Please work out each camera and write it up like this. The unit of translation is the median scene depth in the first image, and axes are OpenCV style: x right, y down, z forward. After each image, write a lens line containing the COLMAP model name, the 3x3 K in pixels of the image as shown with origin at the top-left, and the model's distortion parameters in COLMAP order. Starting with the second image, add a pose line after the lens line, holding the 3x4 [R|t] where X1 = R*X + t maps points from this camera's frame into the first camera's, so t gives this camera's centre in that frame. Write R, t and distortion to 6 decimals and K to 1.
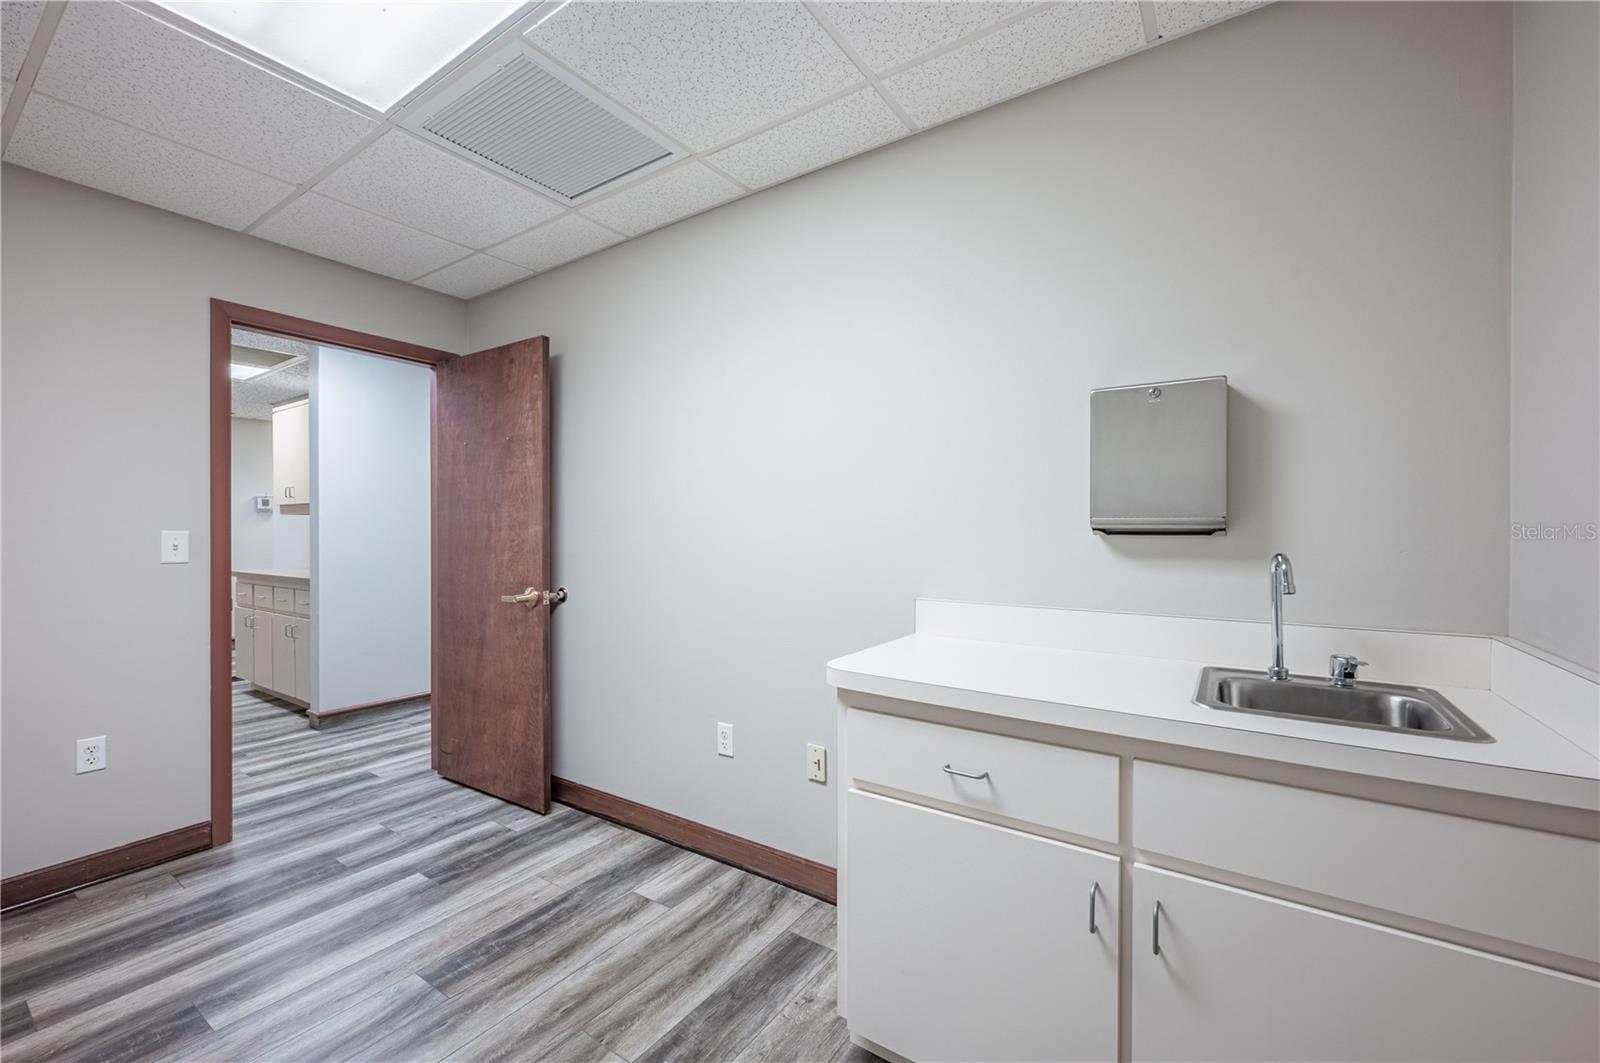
lens RADIAL K [[659.3, 0, 806.8], [0, 659.3, 528.0], [0, 0, 1]] dist [-0.001605, 0.000994]
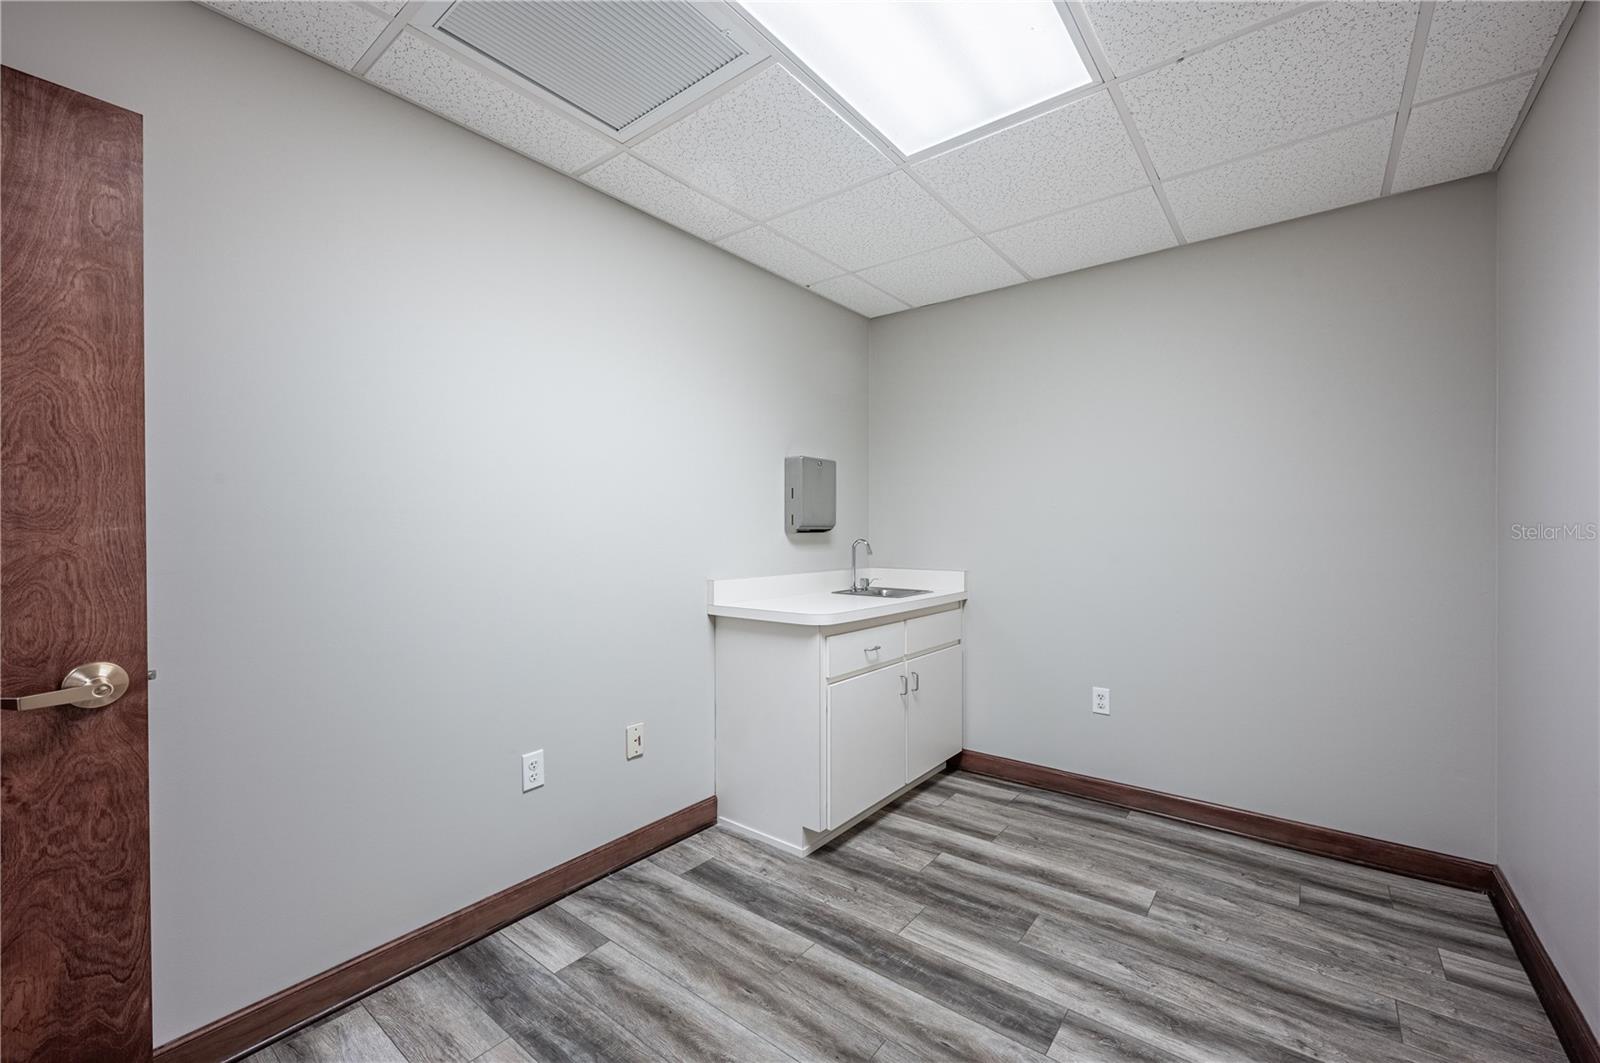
lens RADIAL K [[659.3, 0, 796.1], [0, 659.3, 529.8], [0, 0, 1]] dist [-0.001605, 0.000994]
pose [[0.068658, 0.003645, 0.997634, -1.126335], [0.005159, 0.999979, -0.004009, 0.007999], [-0.997627, 0.005422, 0.068638, 0.684092]]
